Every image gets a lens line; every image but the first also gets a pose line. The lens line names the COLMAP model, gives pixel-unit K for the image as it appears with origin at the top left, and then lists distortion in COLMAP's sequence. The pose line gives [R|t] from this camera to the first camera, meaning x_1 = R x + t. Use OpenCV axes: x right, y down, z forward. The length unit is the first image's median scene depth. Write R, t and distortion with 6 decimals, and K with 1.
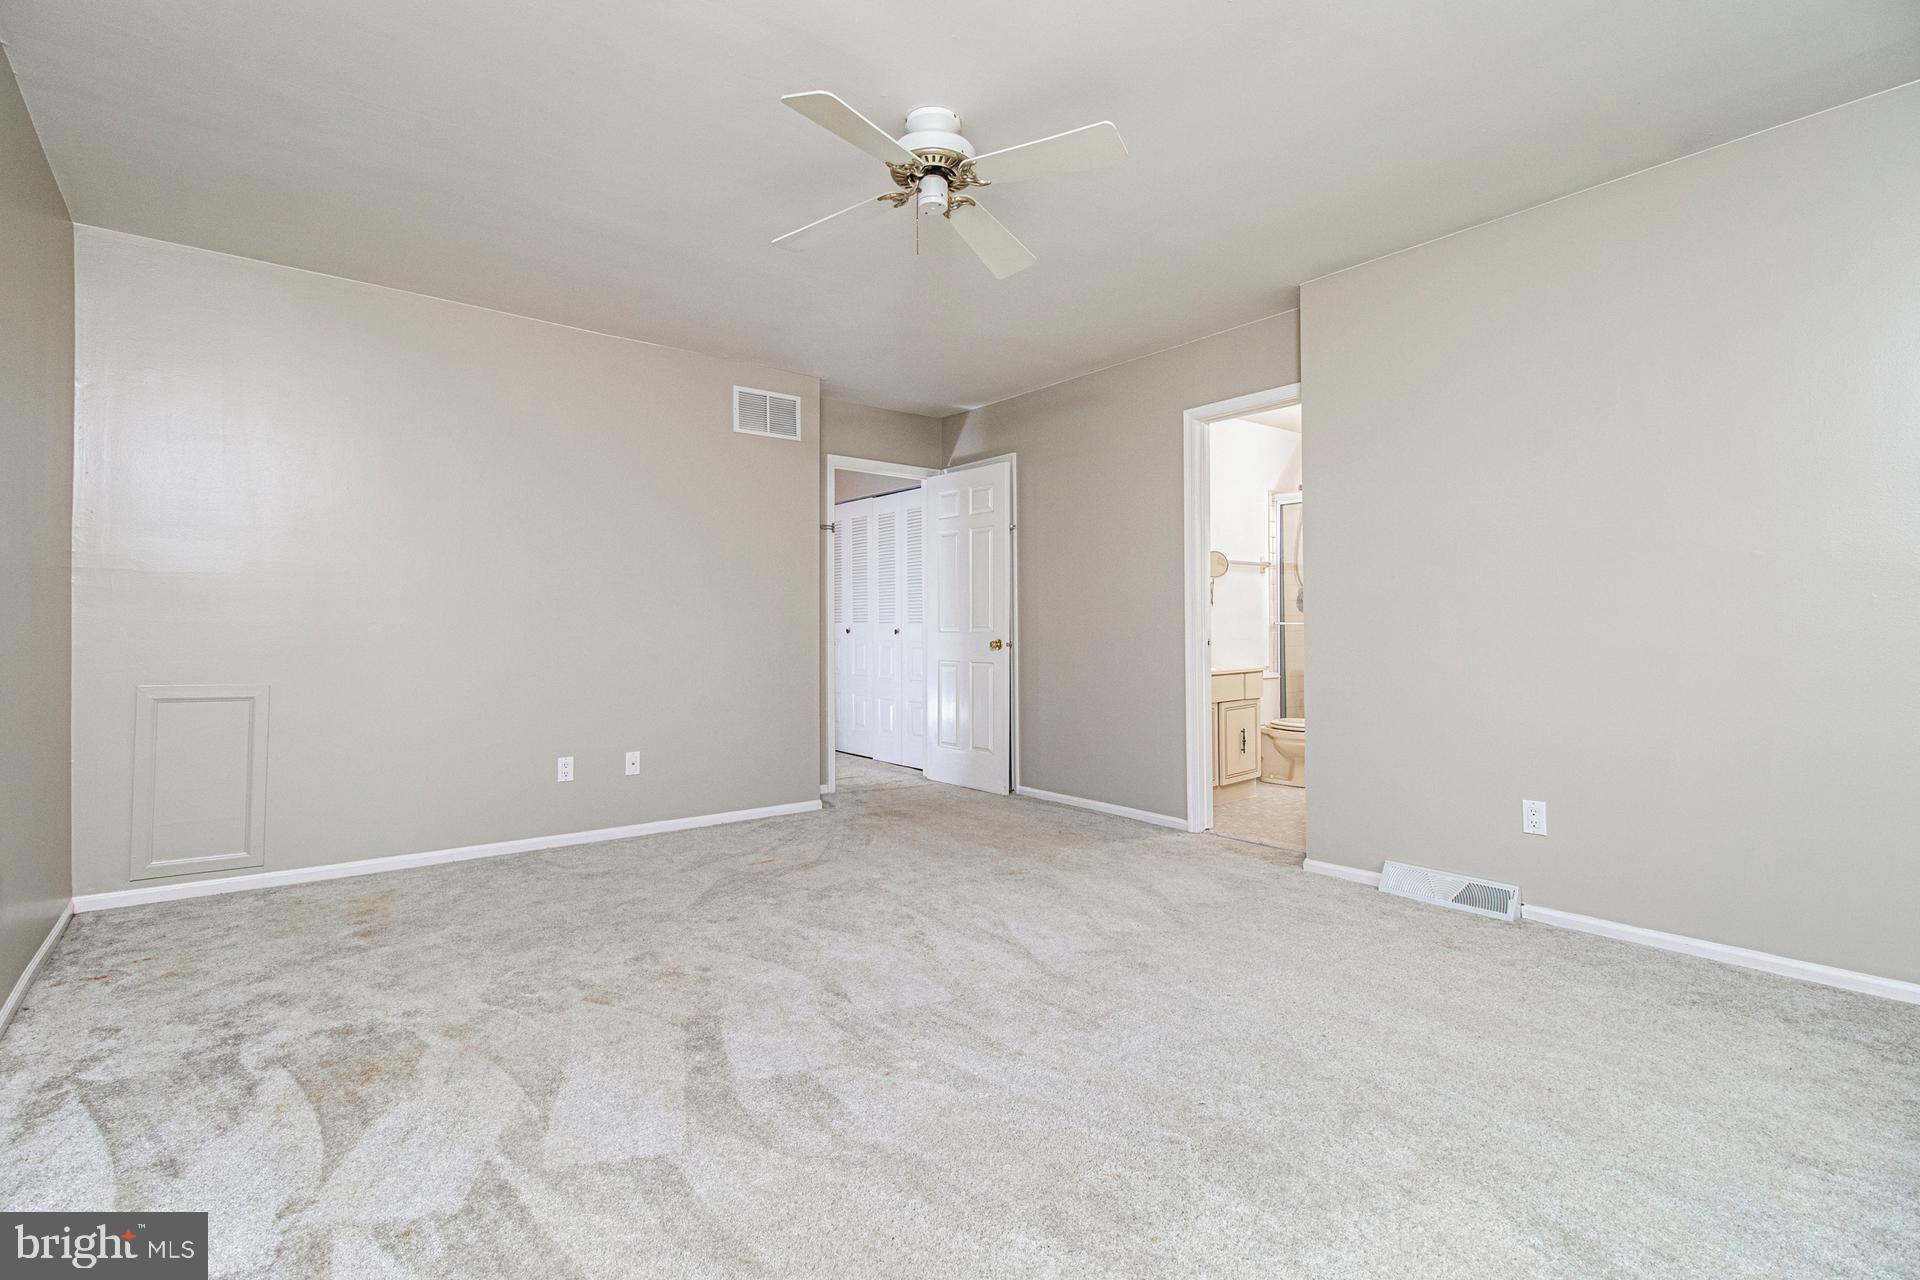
lens RADIAL K [[880.9, 0, 954.9], [0, 880.9, 622.7], [0, 0, 1]] dist [0.025762, -0.014537]
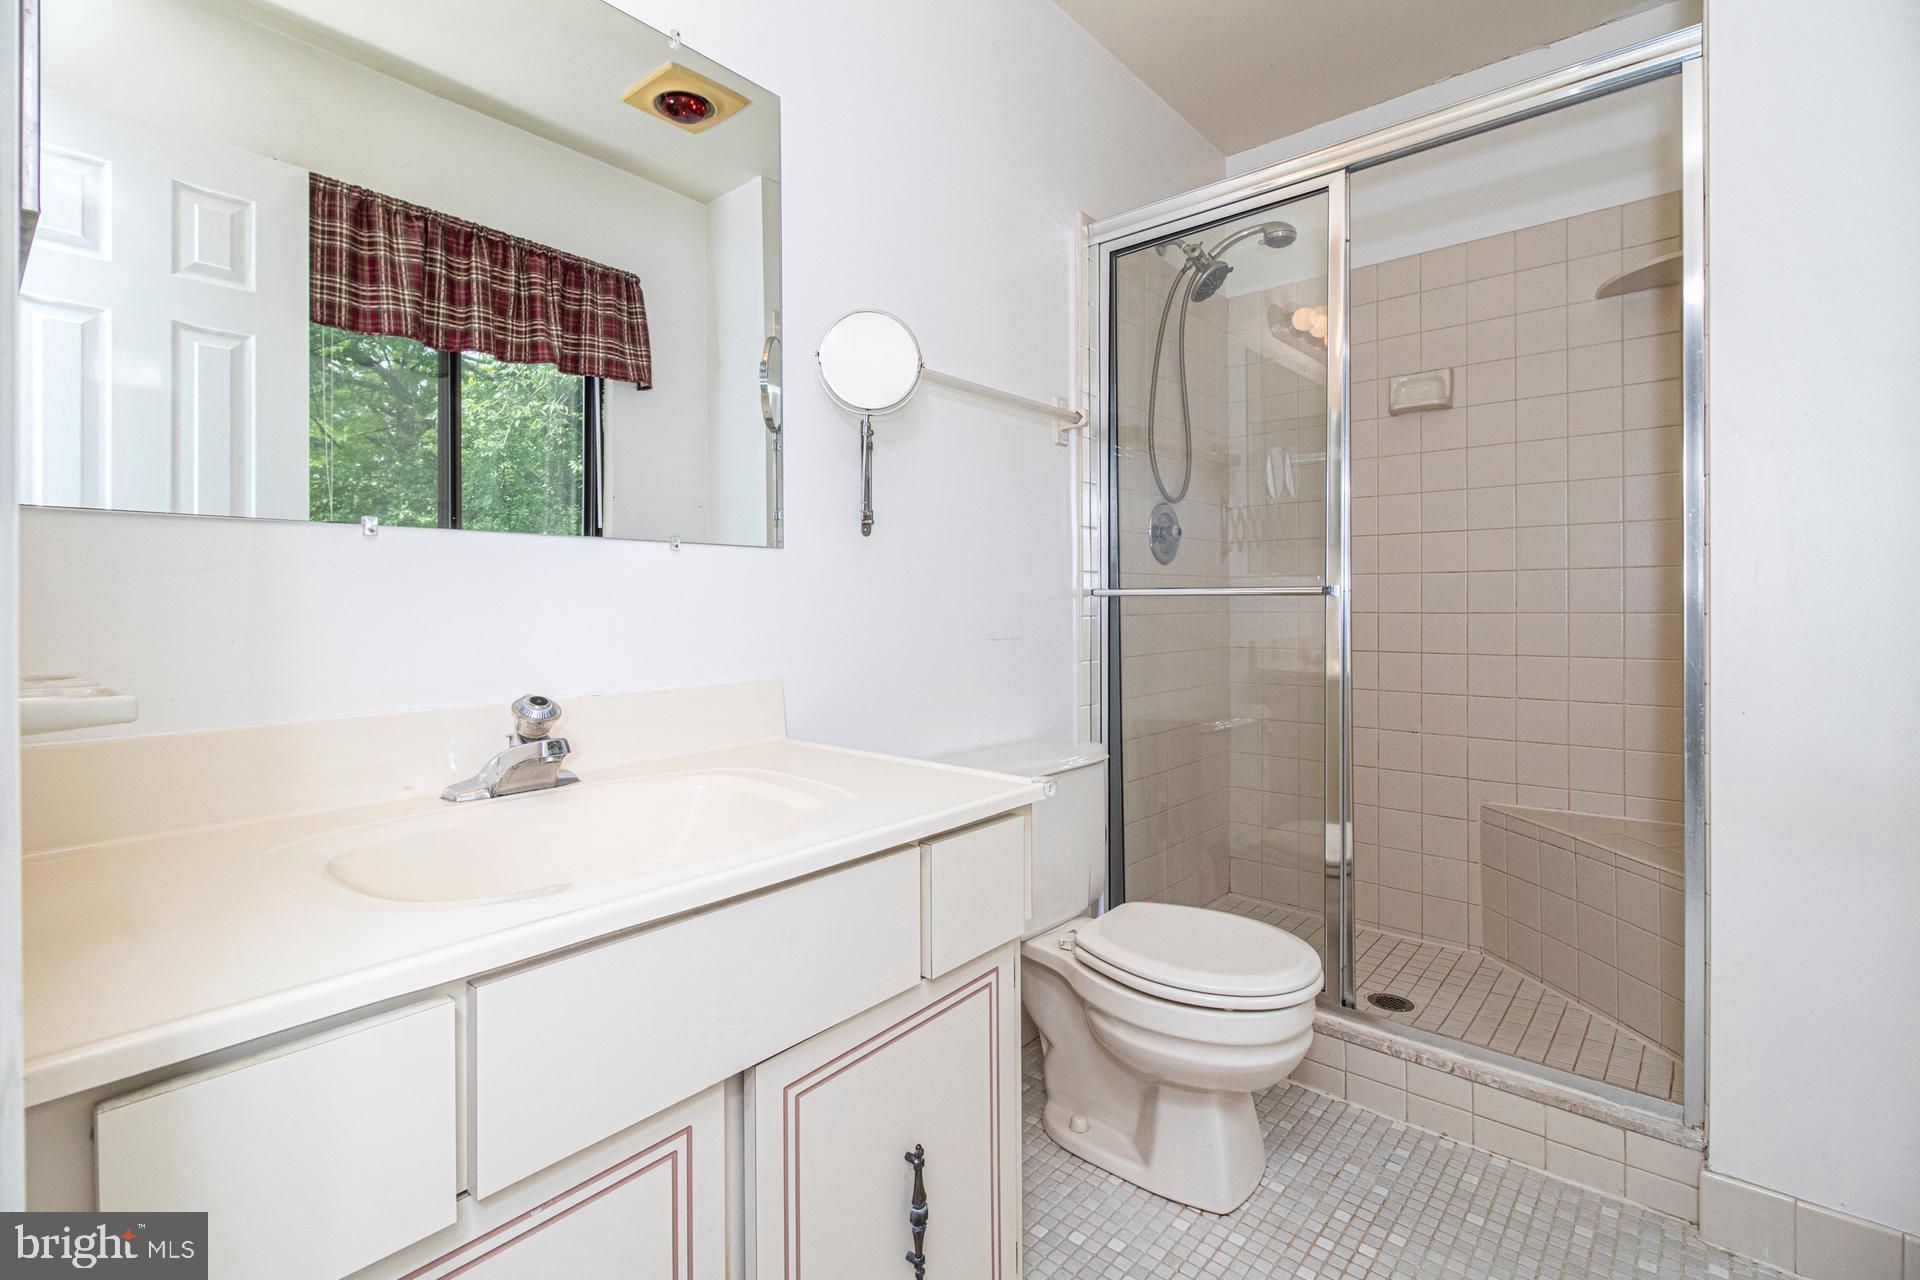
lens RADIAL K [[880.9, 0, 954.9], [0, 880.9, 622.7], [0, 0, 1]] dist [0.025762, -0.014537]
pose [[0.984720, -0.005898, 0.174045, 0.244674], [0.000598, 0.999535, 0.030489, 0.002616], [-0.174144, -0.029918, 0.984266, 0.659469]]
